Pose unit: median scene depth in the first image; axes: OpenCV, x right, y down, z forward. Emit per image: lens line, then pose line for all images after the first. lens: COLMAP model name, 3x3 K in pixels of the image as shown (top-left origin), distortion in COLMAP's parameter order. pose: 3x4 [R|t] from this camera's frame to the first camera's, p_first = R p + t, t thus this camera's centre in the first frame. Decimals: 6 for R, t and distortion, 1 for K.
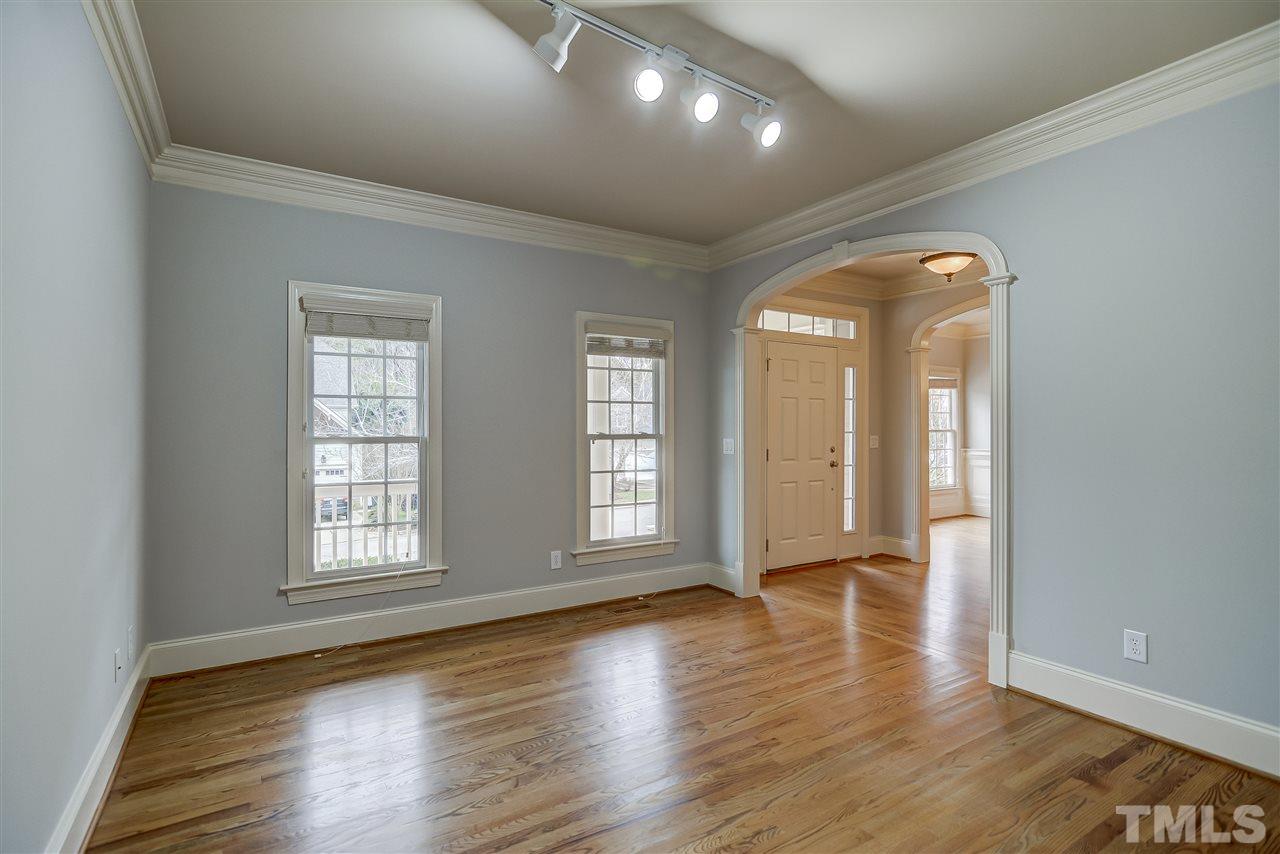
lens RADIAL K [[623.4, 0, 639.6], [0, 623.4, 420.2], [0, 0, 1]] dist [-0.002608, 0.000308]
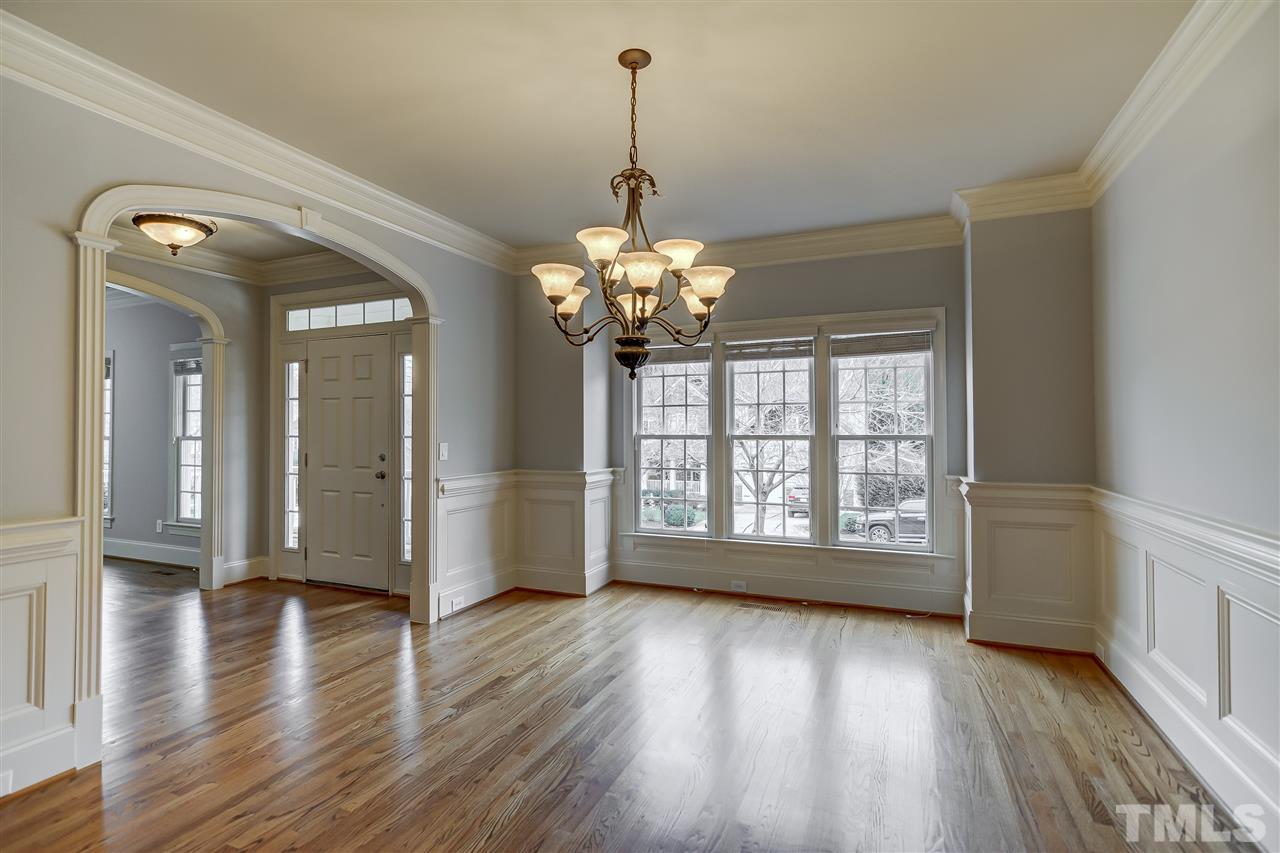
lens RADIAL K [[623.4, 0, 639.6], [0, 623.4, 419.7], [0, 0, 1]] dist [-0.002608, 0.000308]
pose [[0.581870, -0.030699, -0.812702, 1.185873], [0.009066, 0.999470, -0.031263, 0.026704], [0.813232, 0.010823, 0.581840, 0.796220]]
